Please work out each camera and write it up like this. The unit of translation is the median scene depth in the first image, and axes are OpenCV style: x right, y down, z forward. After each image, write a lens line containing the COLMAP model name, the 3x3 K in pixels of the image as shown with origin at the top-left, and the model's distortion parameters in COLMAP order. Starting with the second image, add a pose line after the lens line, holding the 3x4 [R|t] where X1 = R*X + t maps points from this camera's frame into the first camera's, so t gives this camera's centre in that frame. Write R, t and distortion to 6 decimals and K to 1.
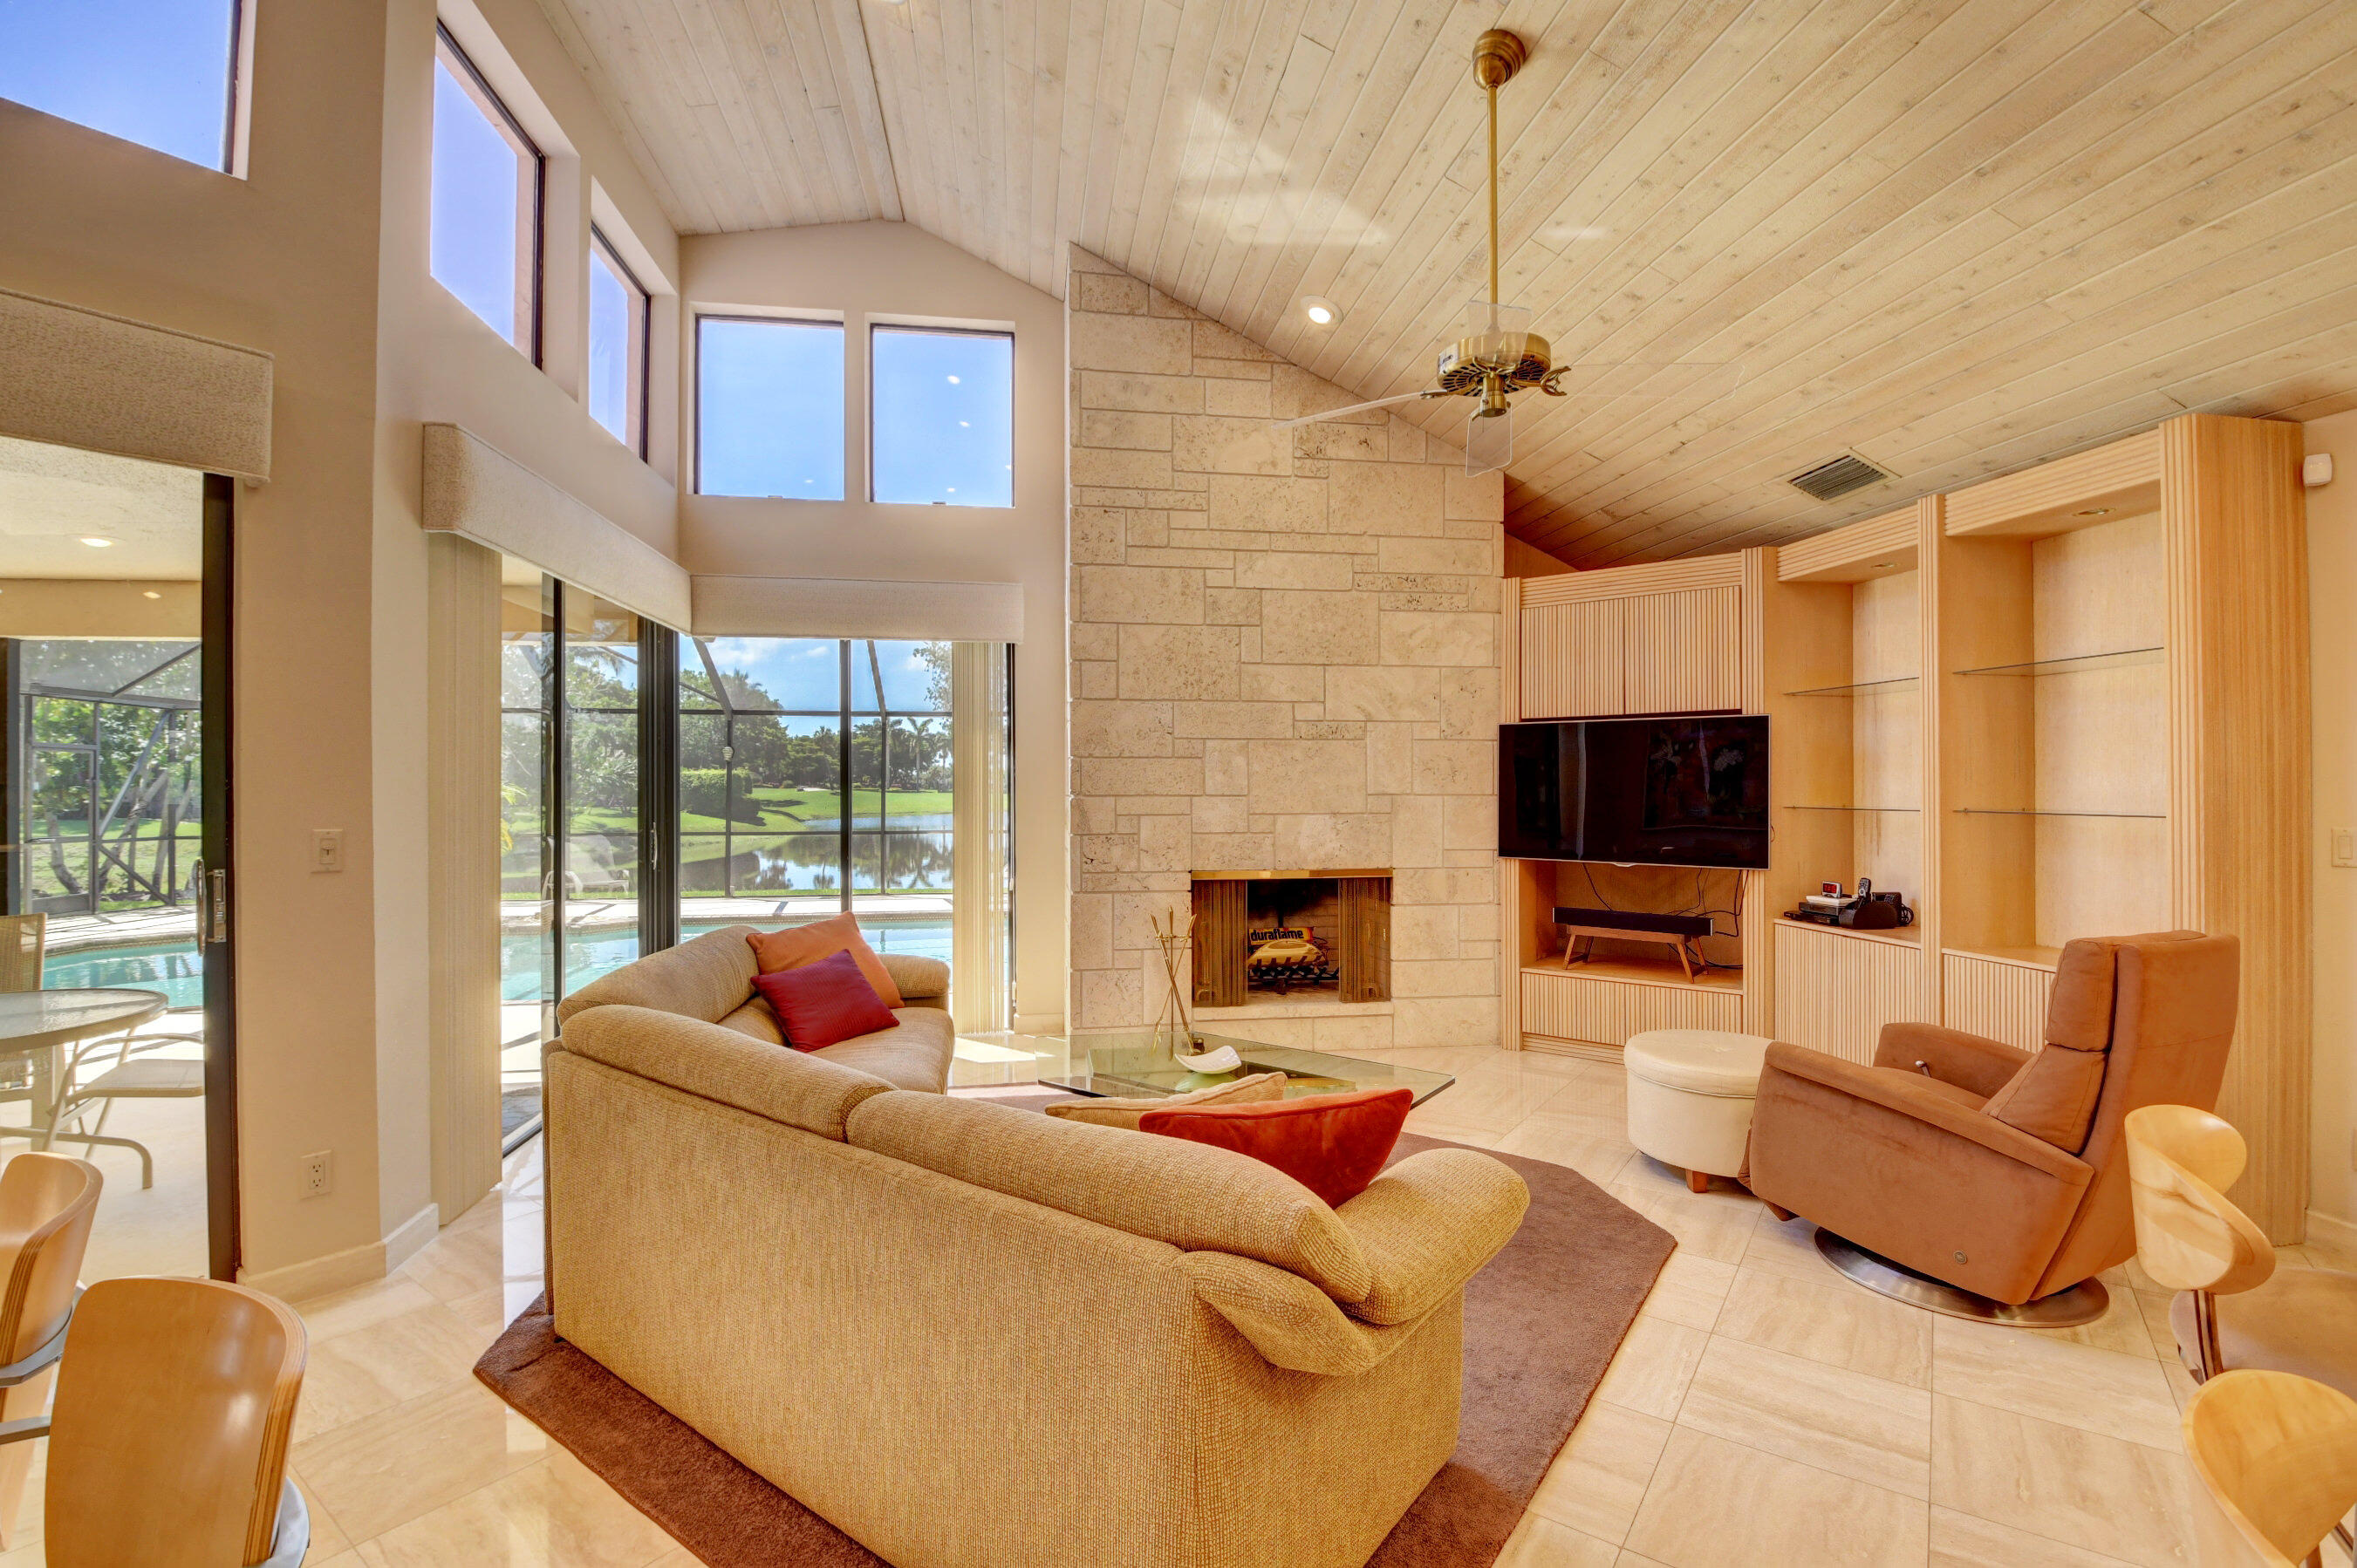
lens RADIAL K [[1026.9, 0, 1173.8], [0, 1026.9, 785.8], [0, 0, 1]] dist [0.014046, -0.025715]
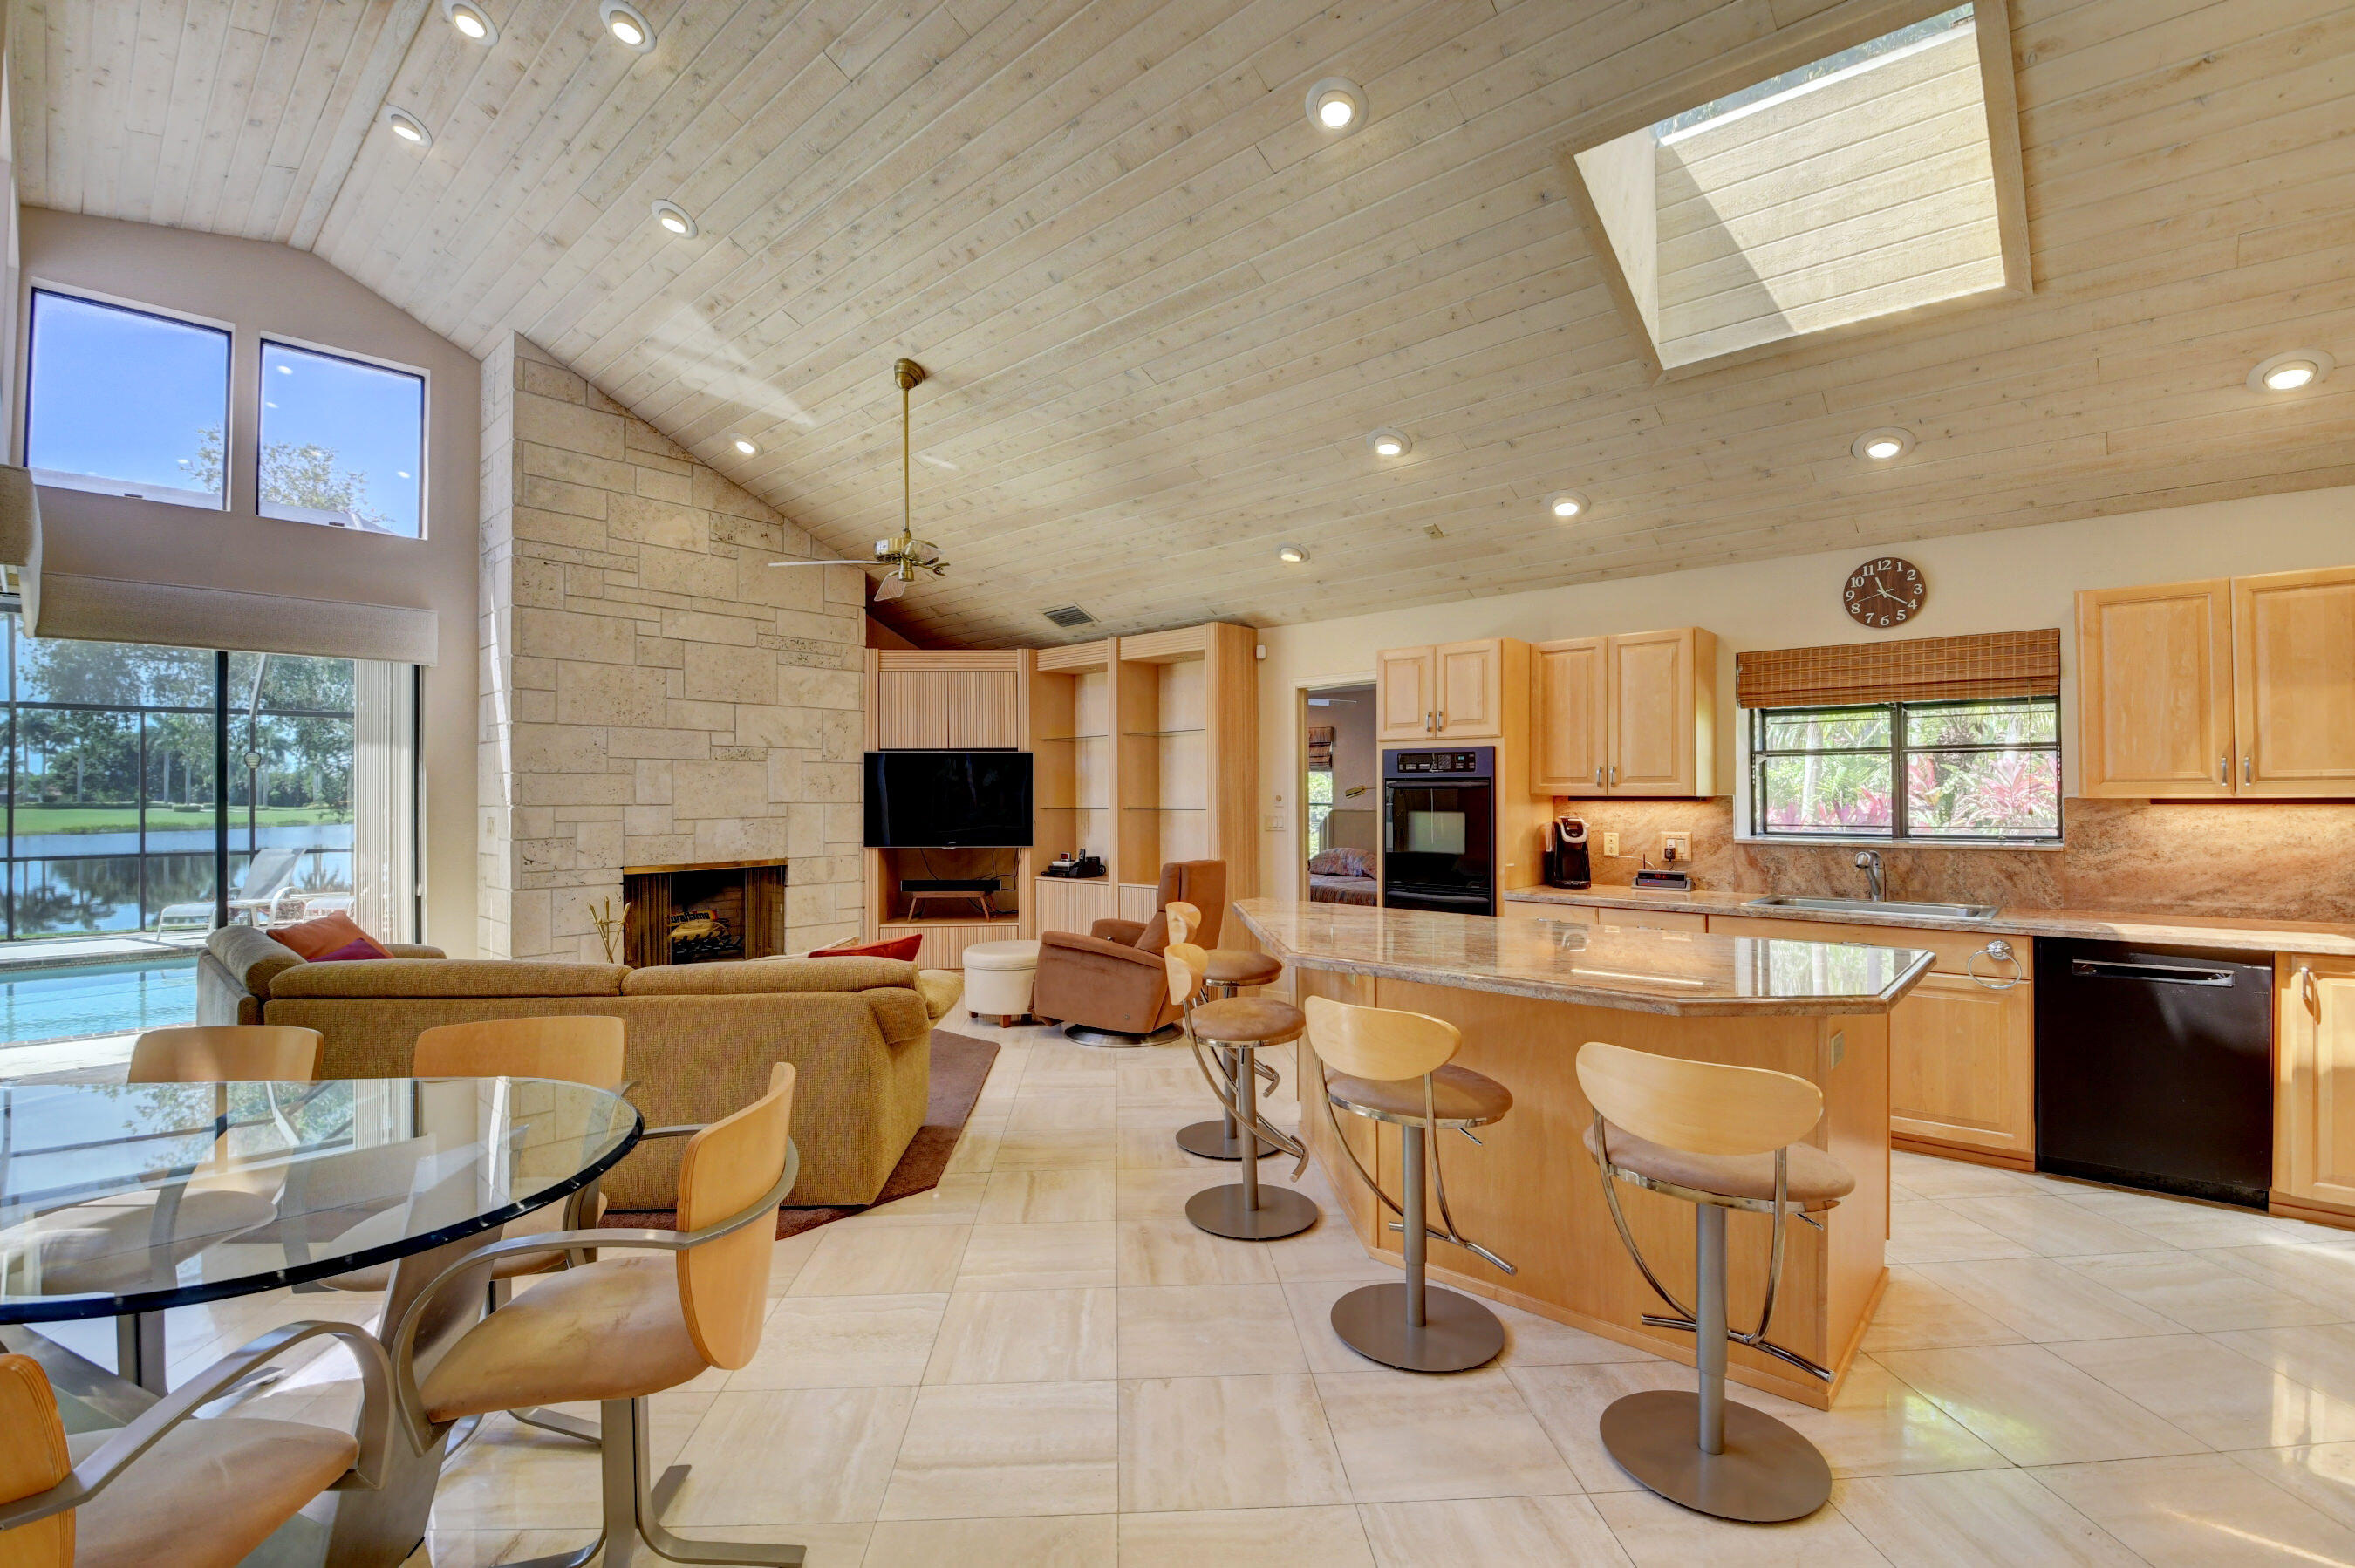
lens RADIAL K [[1026.1, 0, 1172.8], [0, 1026.1, 785.8], [0, 0, 1]] dist [0.014046, -0.025715]
pose [[0.770607, 0.001950, 0.637307, -0.263117], [0.003945, 0.999962, -0.007829, -0.001147], [-0.637298, 0.008548, 0.770570, -0.361767]]
